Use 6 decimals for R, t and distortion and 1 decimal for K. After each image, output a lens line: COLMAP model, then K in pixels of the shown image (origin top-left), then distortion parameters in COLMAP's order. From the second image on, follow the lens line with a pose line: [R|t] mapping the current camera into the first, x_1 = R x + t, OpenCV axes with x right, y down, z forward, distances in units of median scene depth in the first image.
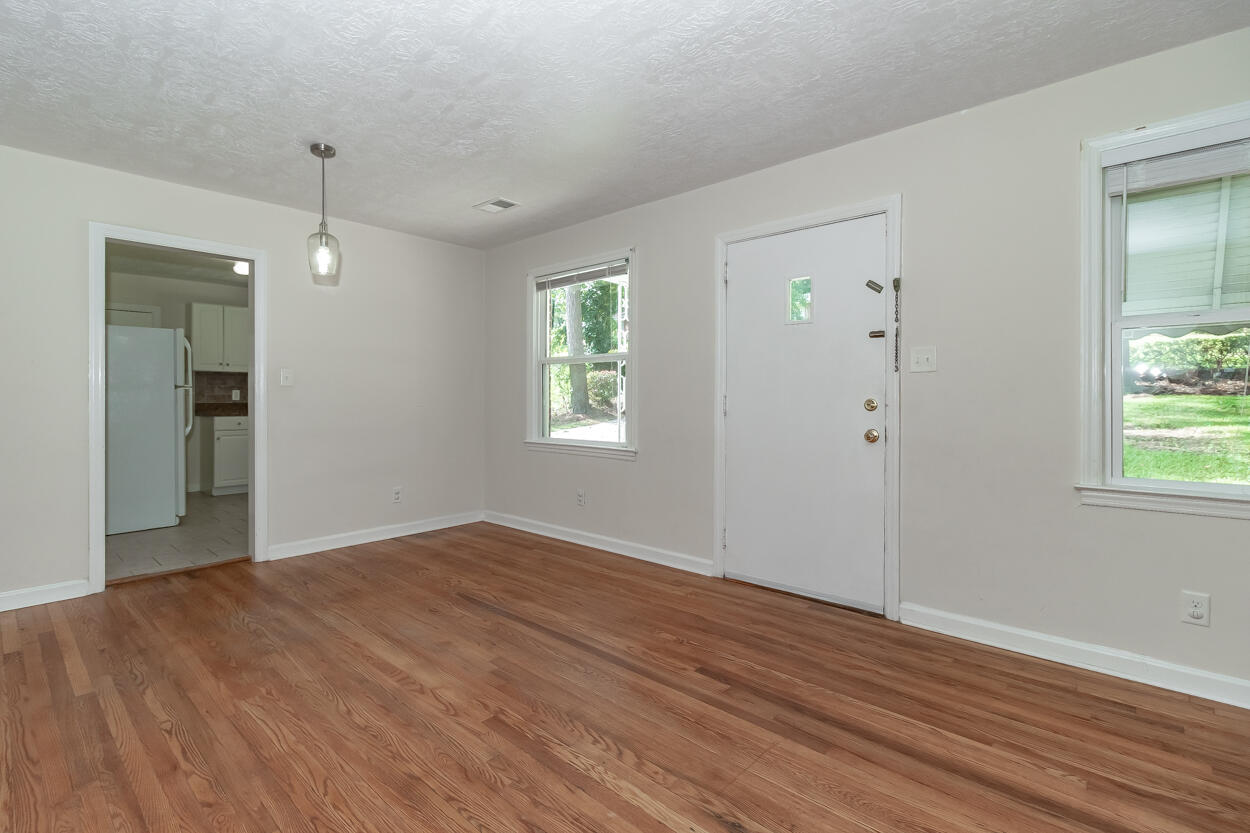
lens RADIAL K [[591.1, 0, 600.1], [0, 591.1, 397.1], [0, 0, 1]] dist [0.001876, 0.000066]
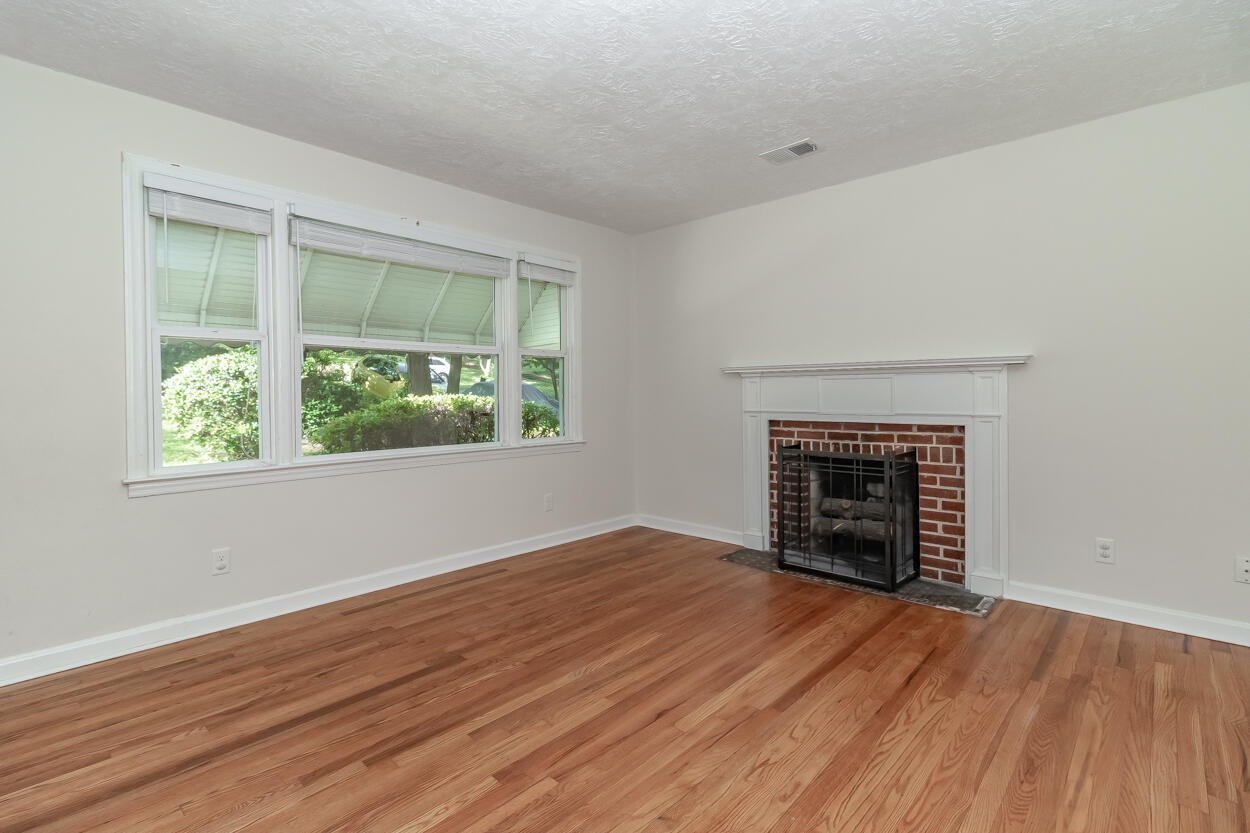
lens RADIAL K [[591.1, 0, 619.1], [0, 591.1, 390.1], [0, 0, 1]] dist [0.001876, 0.000066]
pose [[-0.012438, 0.002892, 0.999918, -0.249770], [0.007165, 0.999970, -0.002803, -0.002157], [-0.999897, 0.007130, -0.012459, 0.138804]]
